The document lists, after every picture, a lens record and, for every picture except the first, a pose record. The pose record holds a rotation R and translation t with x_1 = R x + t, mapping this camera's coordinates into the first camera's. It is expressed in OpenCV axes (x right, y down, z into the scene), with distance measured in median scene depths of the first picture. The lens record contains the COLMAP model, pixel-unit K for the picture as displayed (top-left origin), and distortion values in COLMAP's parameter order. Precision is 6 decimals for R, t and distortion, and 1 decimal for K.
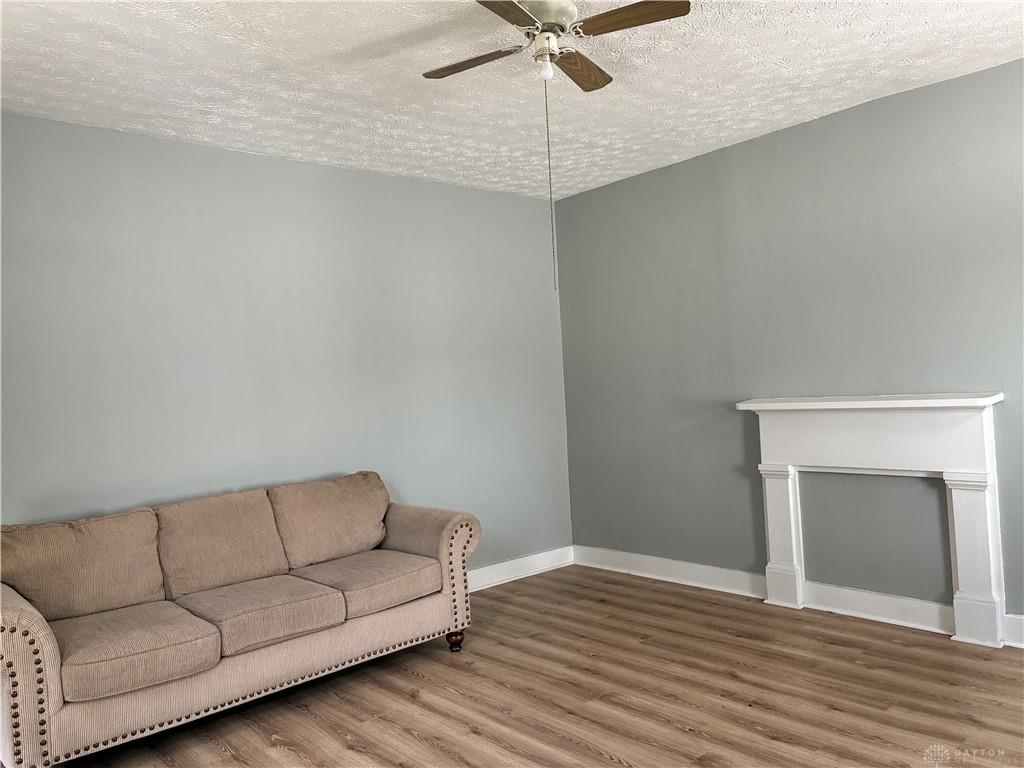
lens RADIAL K [[759.8, 0, 512.0], [0, 759.8, 384.0], [0, 0, 1]] dist [0.013473, -0.004025]
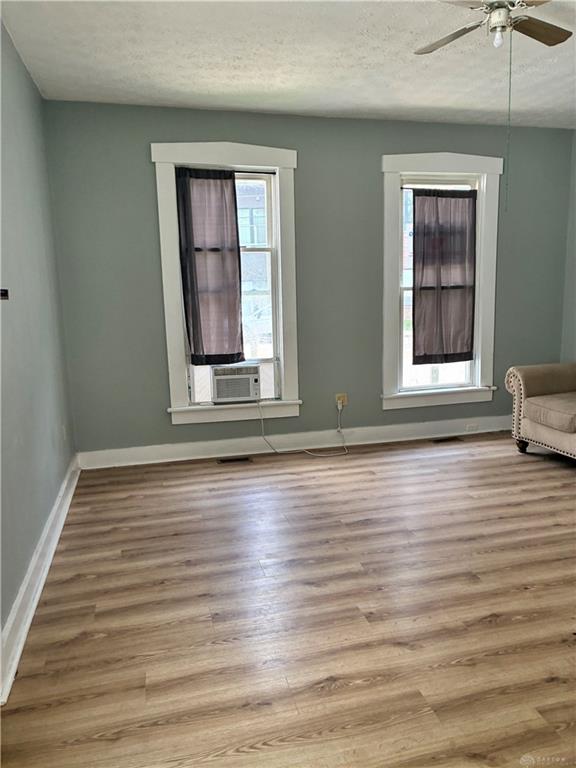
lens RADIAL K [[573.9, 0, 288.0], [0, 573.9, 384.0], [0, 0, 1]] dist [-0.006326, -0.007269]
pose [[-0.447516, 0.205469, -0.870351, 0.772095], [0.055681, 0.977761, 0.202196, -0.035796], [0.892541, 0.042024, -0.449005, 0.740210]]
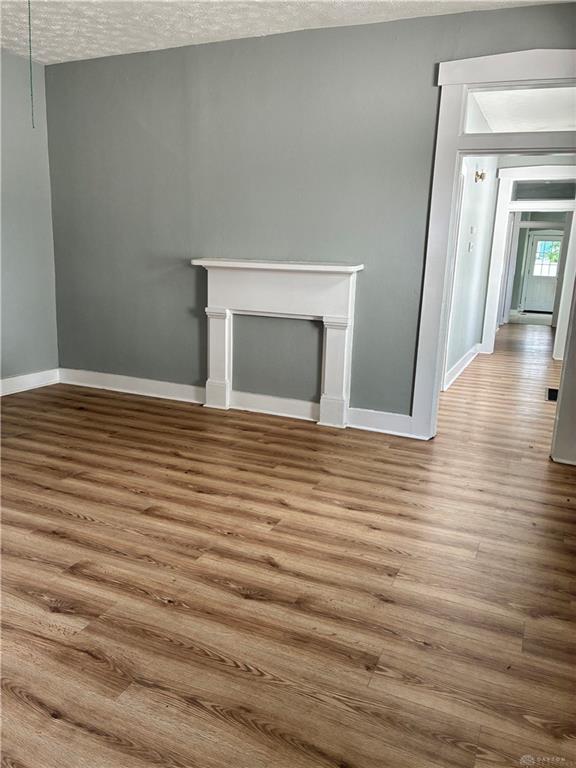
lens RADIAL K [[573.9, 0, 288.0], [0, 573.9, 384.0], [0, 0, 1]] dist [-0.006326, -0.007269]
pose [[0.902041, -0.009489, 0.431545, 0.021135], [-0.086695, 0.975403, 0.202662, 0.024432], [-0.422854, -0.220223, 0.879032, 0.021067]]
